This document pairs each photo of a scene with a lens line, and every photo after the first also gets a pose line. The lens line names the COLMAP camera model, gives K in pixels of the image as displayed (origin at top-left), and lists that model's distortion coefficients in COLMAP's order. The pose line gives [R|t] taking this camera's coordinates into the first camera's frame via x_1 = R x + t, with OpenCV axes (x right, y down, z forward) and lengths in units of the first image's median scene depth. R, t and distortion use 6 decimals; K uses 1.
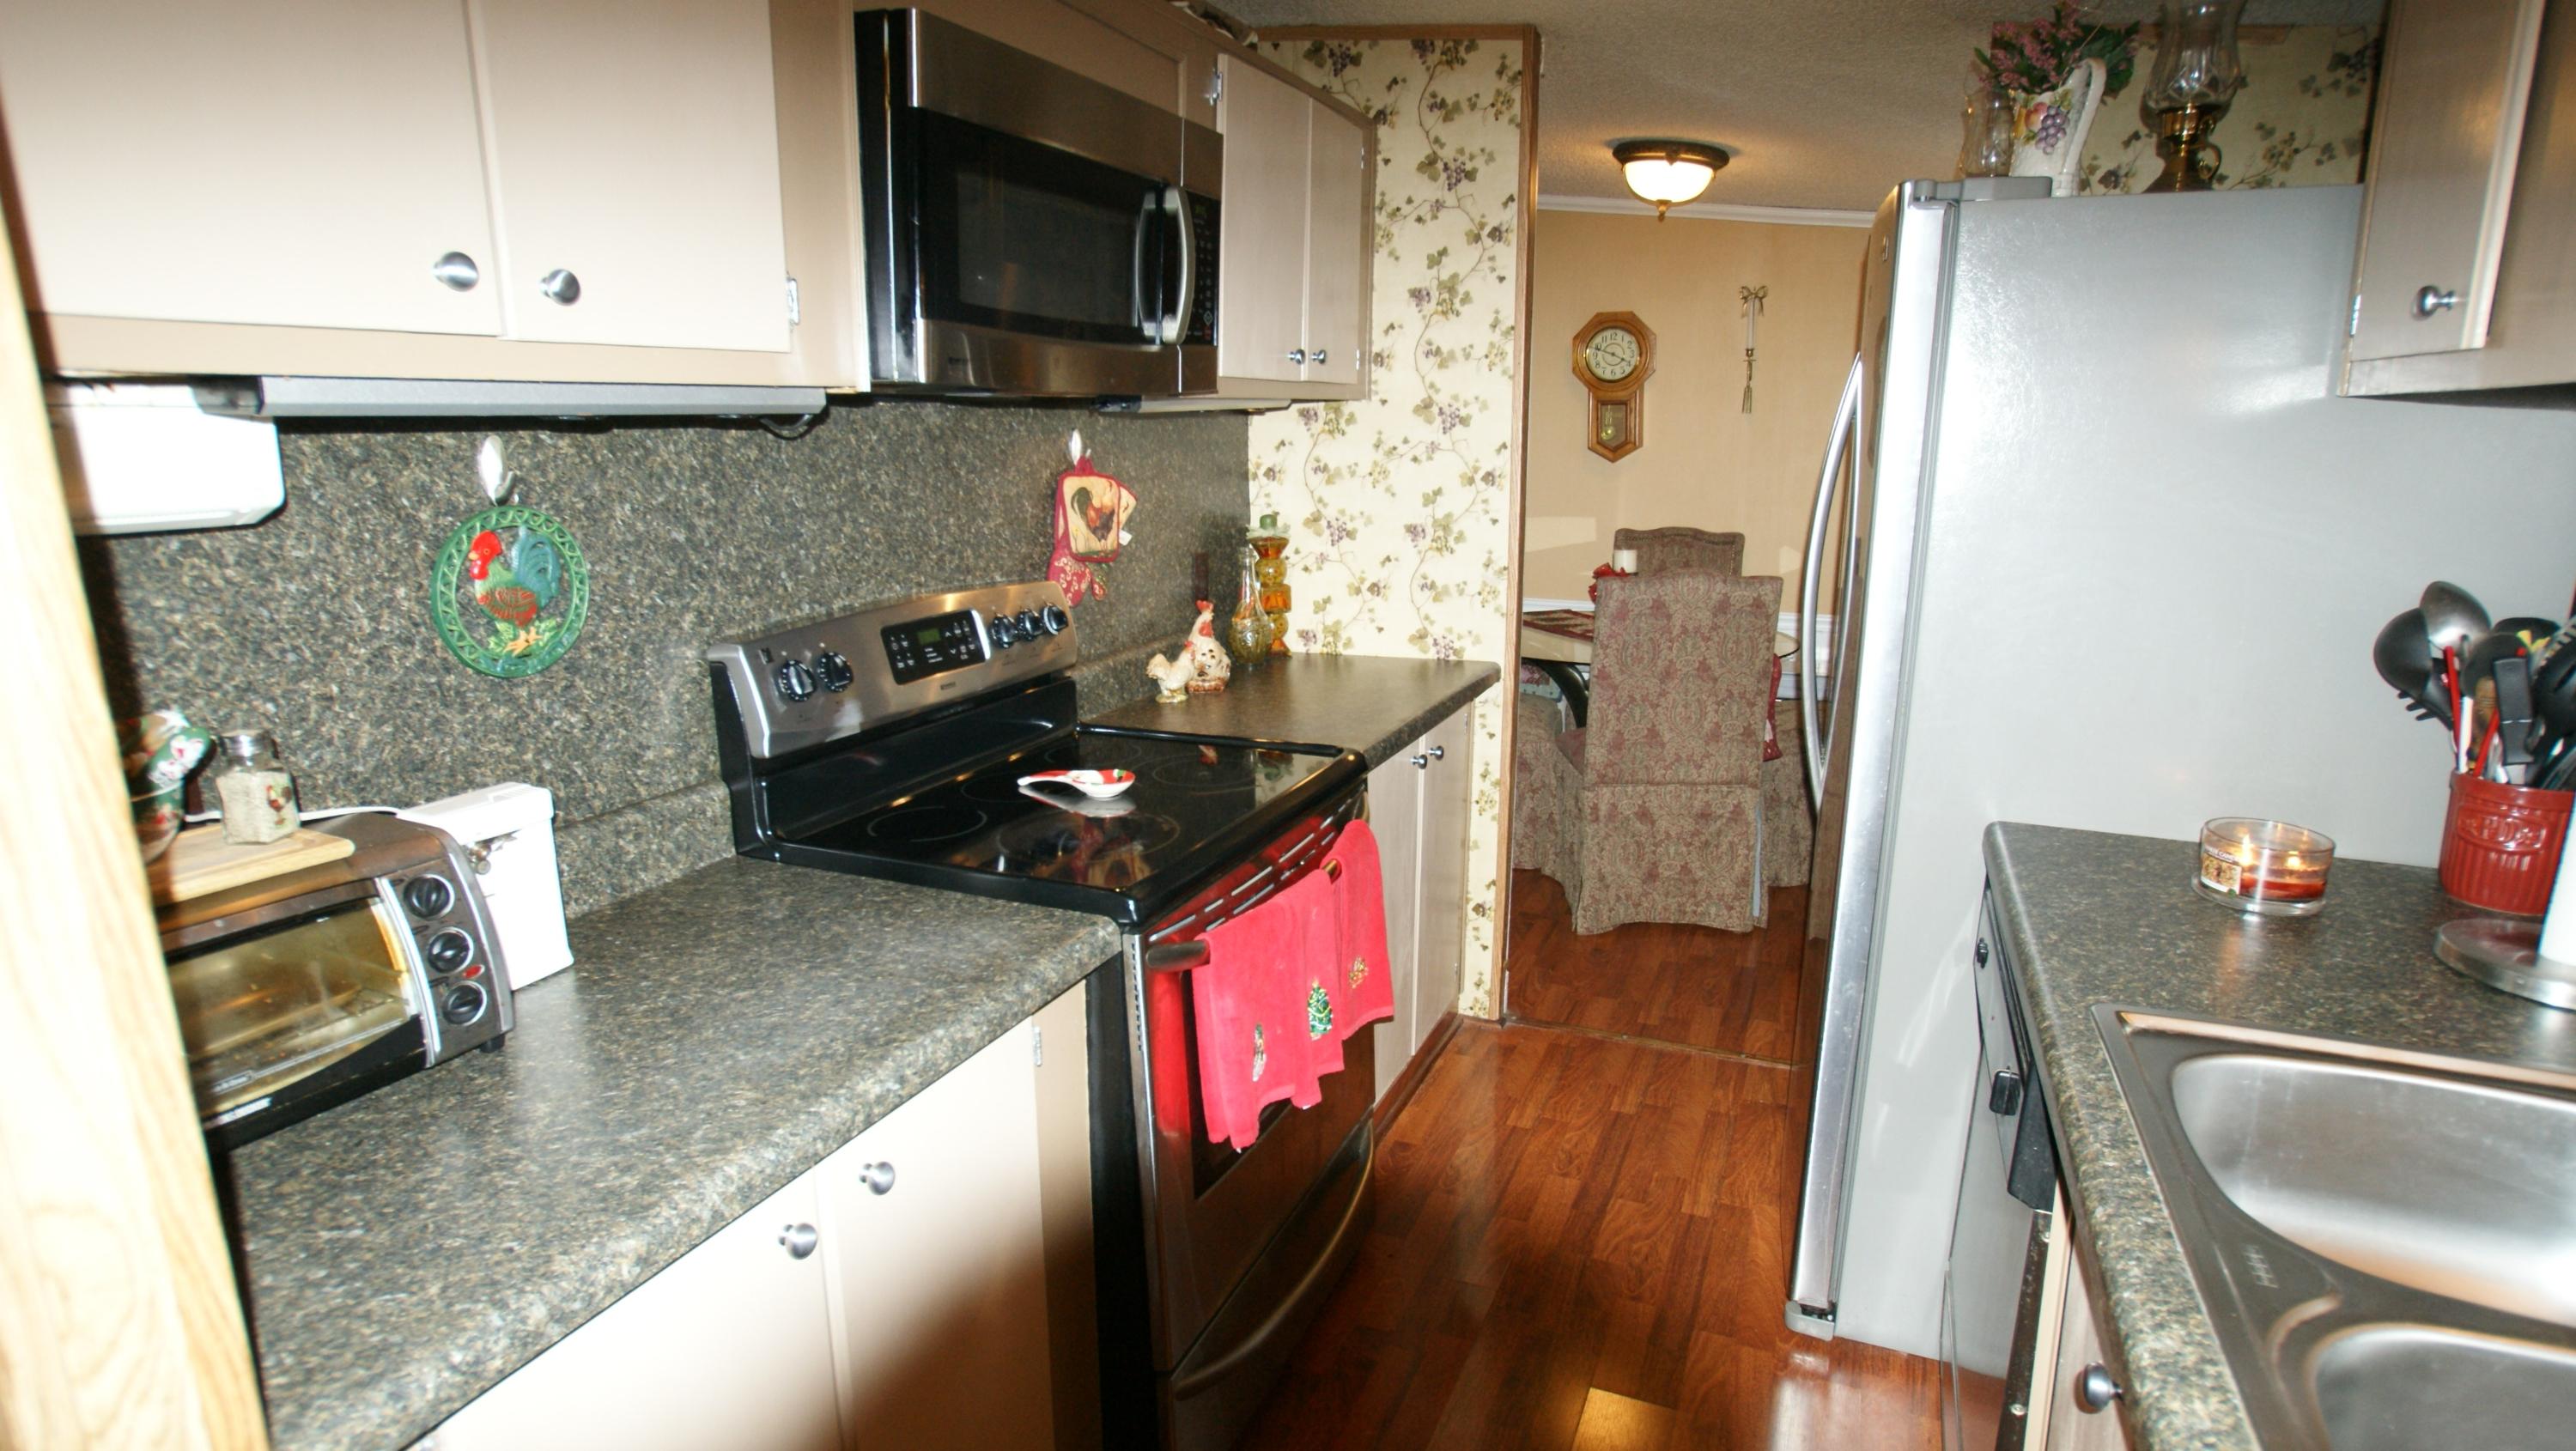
lens RADIAL K [[1324.2, 0, 1295.8], [0, 1324.2, 704.4], [0, 0, 1]] dist [-0.074843, 0.040279]
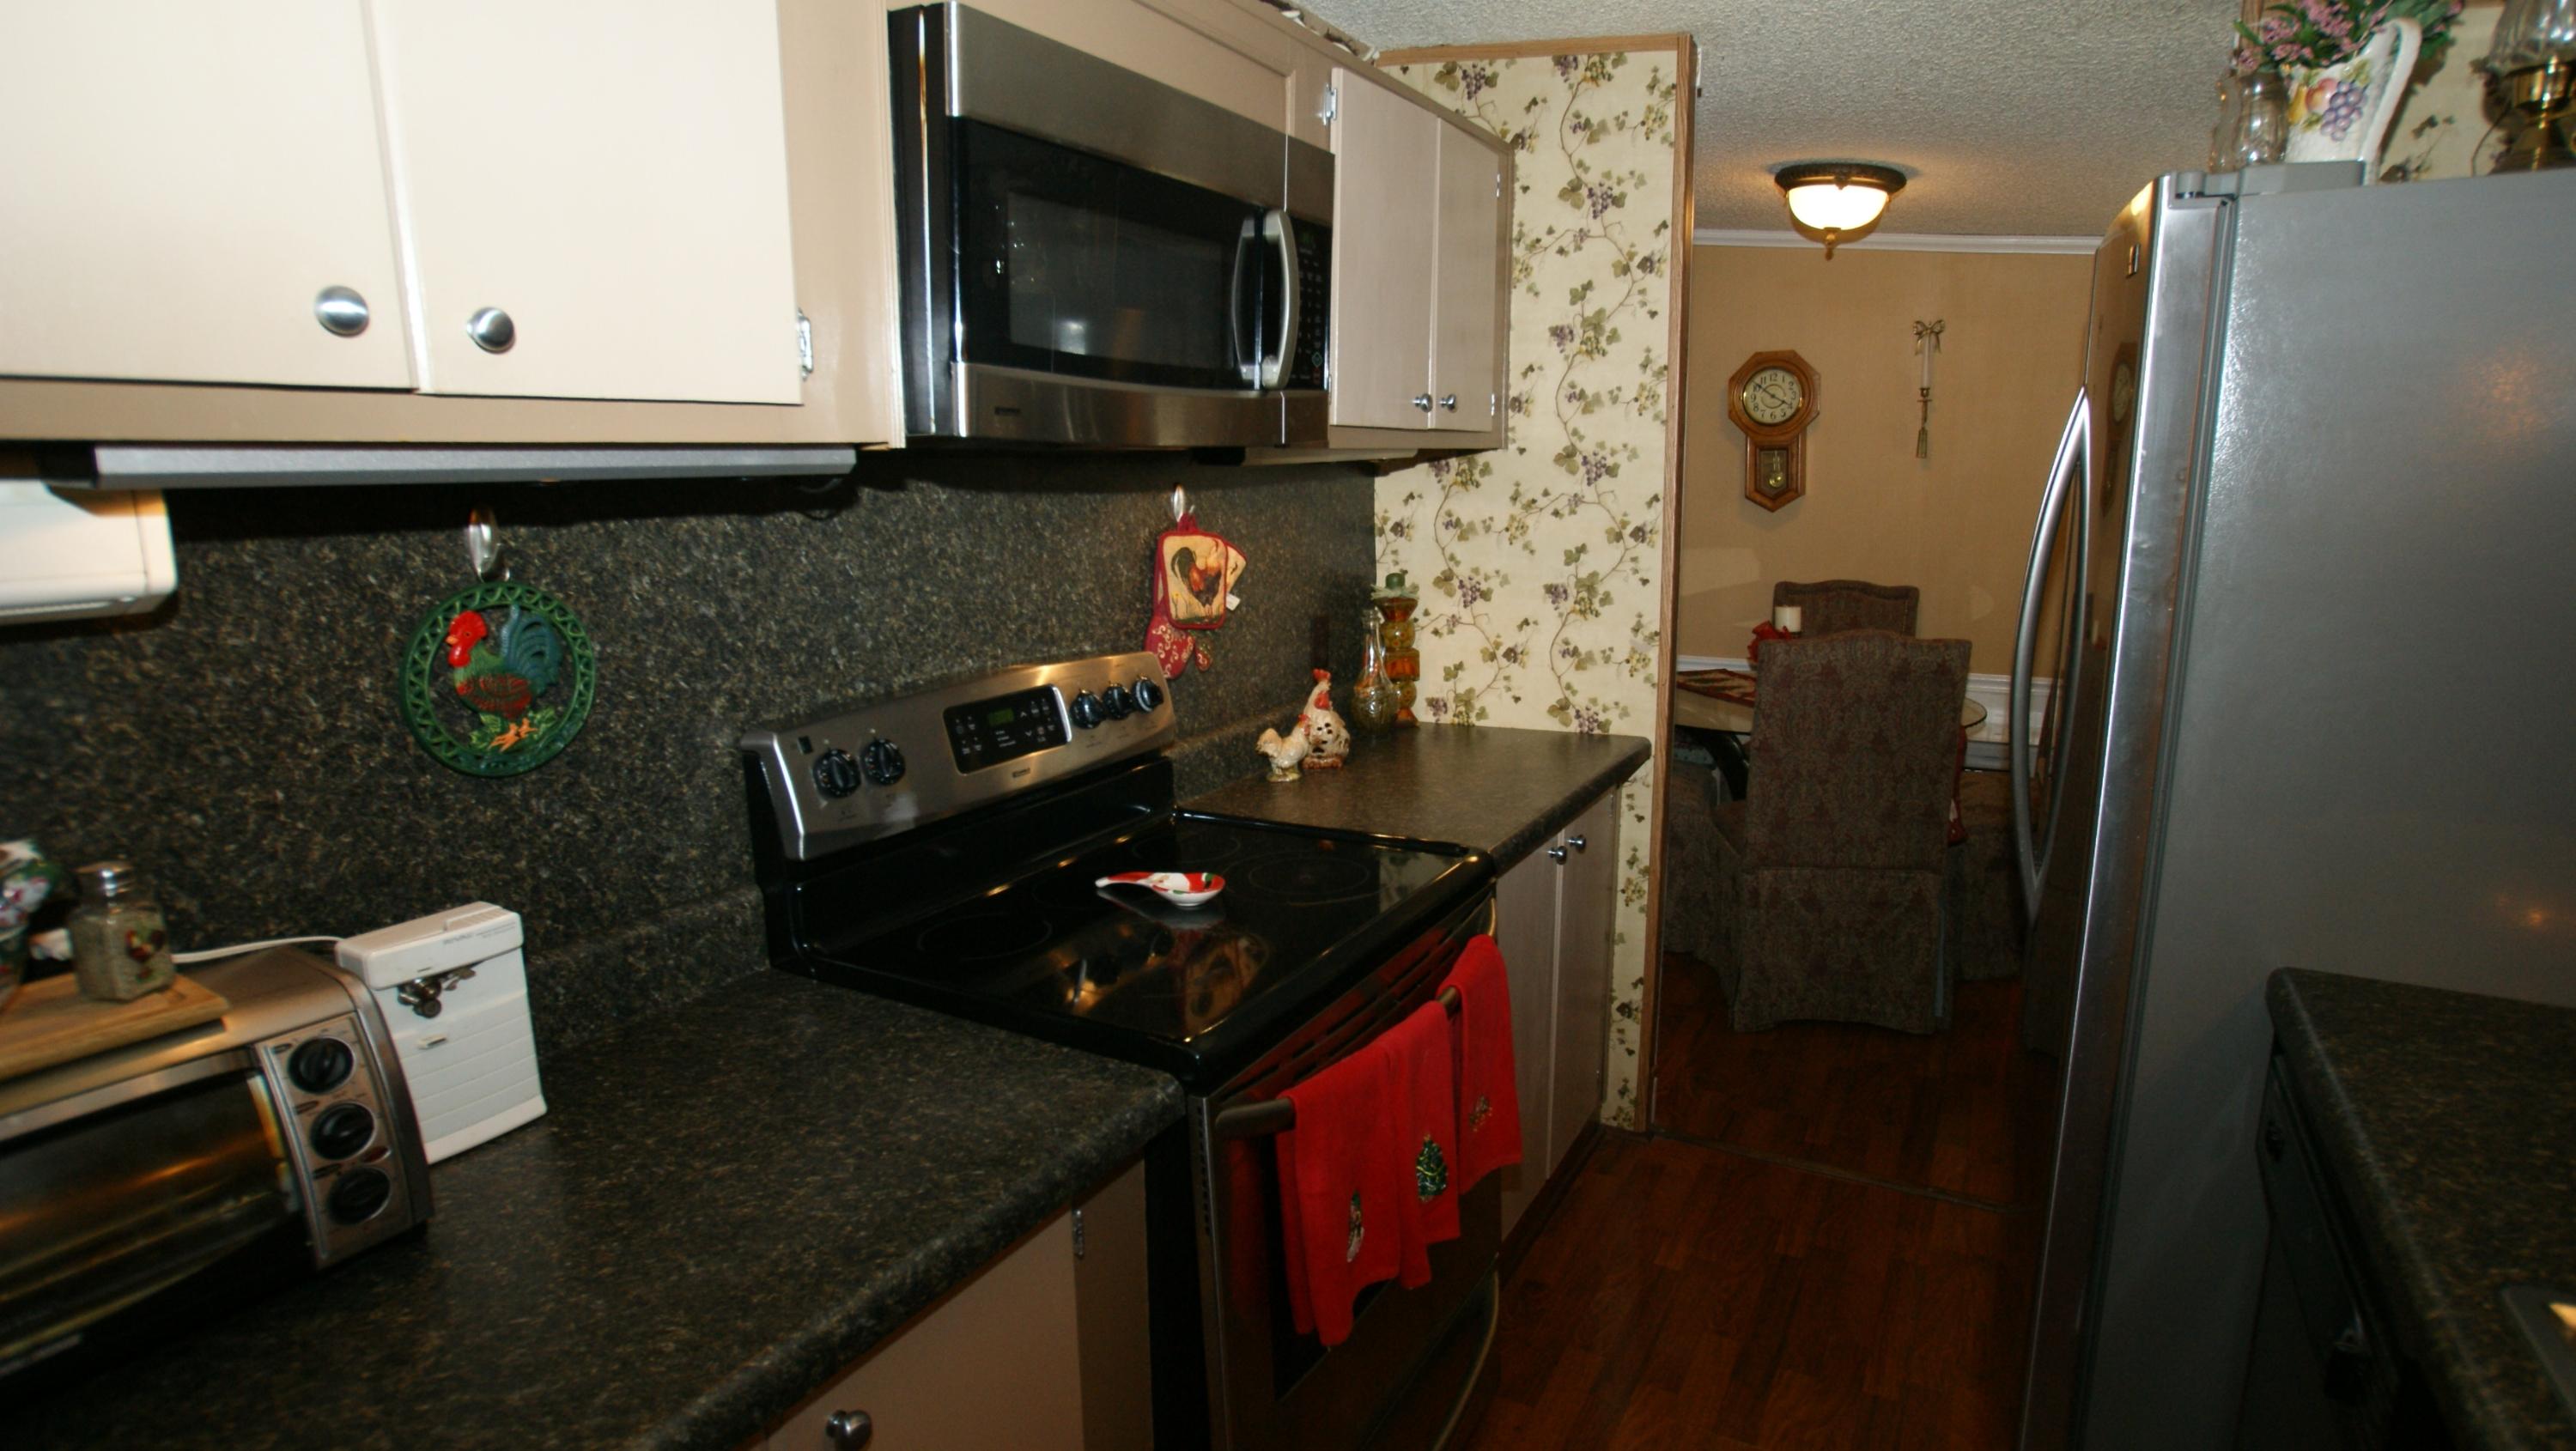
lens RADIAL K [[1324.2, 0, 1295.8], [0, 1324.2, 704.4], [0, 0, 1]] dist [-0.074843, 0.040279]
pose [[0.994117, 0.008936, -0.107943, 0.019463], [-0.012677, 0.999341, -0.034017, -0.035873], [0.107568, 0.035185, 0.993575, 0.142692]]
